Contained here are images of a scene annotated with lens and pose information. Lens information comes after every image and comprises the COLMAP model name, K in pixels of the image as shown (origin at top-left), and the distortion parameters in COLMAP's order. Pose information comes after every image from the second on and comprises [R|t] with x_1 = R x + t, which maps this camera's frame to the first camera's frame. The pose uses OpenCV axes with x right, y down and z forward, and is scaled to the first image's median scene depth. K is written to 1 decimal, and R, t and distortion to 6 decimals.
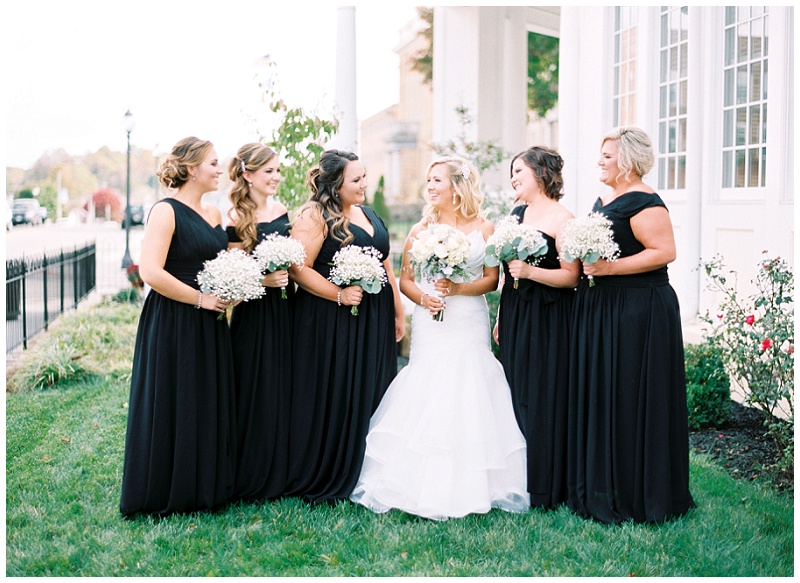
lens RADIAL K [[1425.1, 0, 413.7], [0, 1425.1, 276.6], [0, 0, 1]] dist [-0.070750, 0.024888]
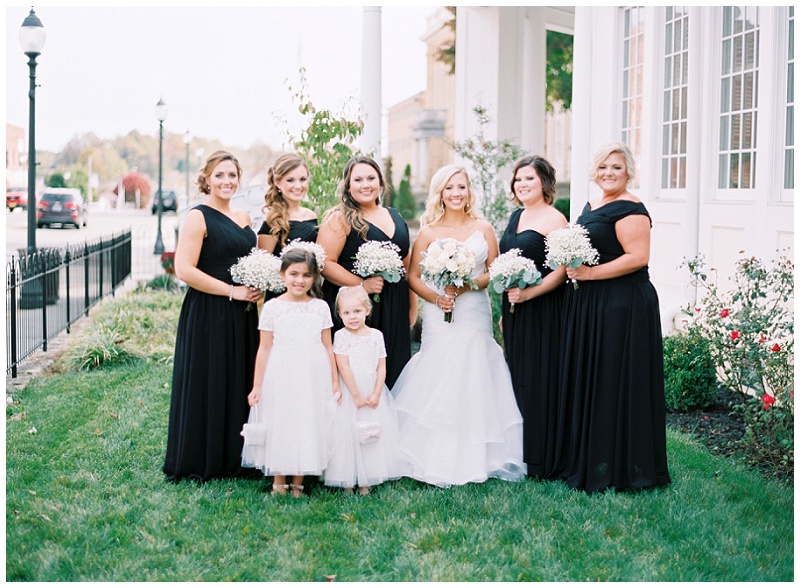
lens RADIAL K [[1432.1, 0, 401.8], [0, 1432.1, 270.2], [0, 0, 1]] dist [-0.040704, -0.338760]
pose [[0.999585, 0.006592, -0.028046, 0.010422], [-0.006418, 0.999960, 0.006292, -0.007133], [0.028087, -0.006109, 0.999587, -0.109224]]
